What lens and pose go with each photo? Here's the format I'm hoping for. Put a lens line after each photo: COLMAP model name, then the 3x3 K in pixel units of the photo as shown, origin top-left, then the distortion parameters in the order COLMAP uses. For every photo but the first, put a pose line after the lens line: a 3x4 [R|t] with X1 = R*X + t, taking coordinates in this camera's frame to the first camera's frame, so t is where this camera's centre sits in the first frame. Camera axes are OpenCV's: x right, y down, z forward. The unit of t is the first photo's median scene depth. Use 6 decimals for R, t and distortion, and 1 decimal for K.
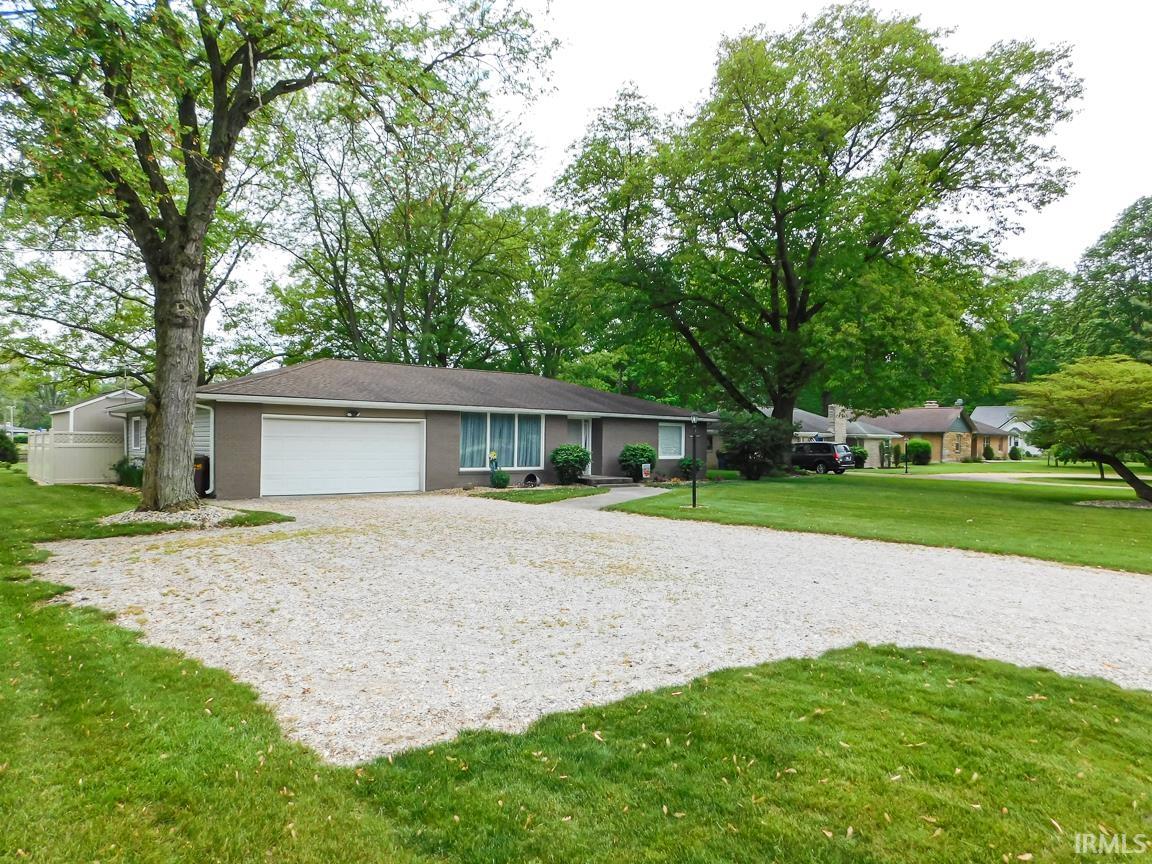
lens RADIAL K [[768.5, 0, 575.3], [0, 768.5, 429.0], [0, 0, 1]] dist [0.008500, 0.003010]
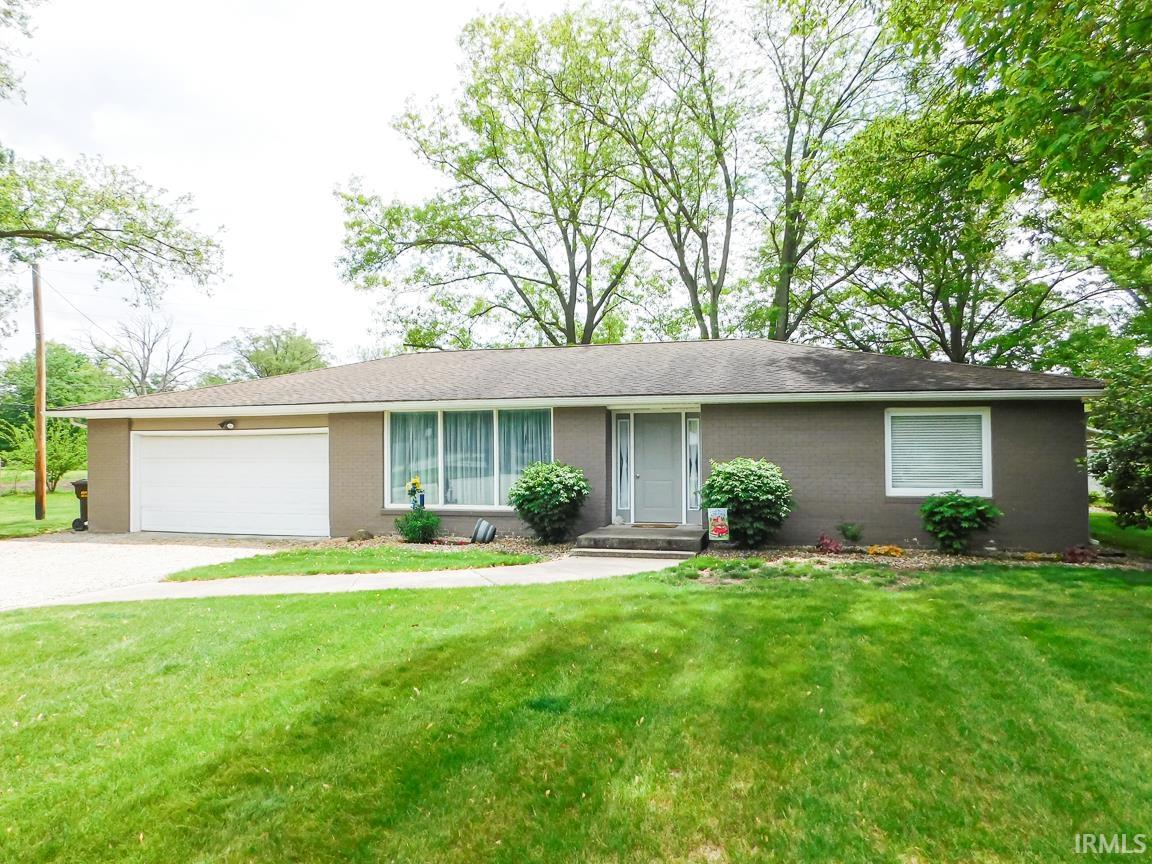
lens RADIAL K [[768.5, 0, 578.4], [0, 768.5, 437.0], [0, 0, 1]] dist [0.008500, 0.003010]
pose [[0.559704, -0.029033, -0.828184, 0.413420], [0.026373, 0.999504, -0.017215, 0.010958], [0.828273, -0.012207, 0.560192, 0.712995]]
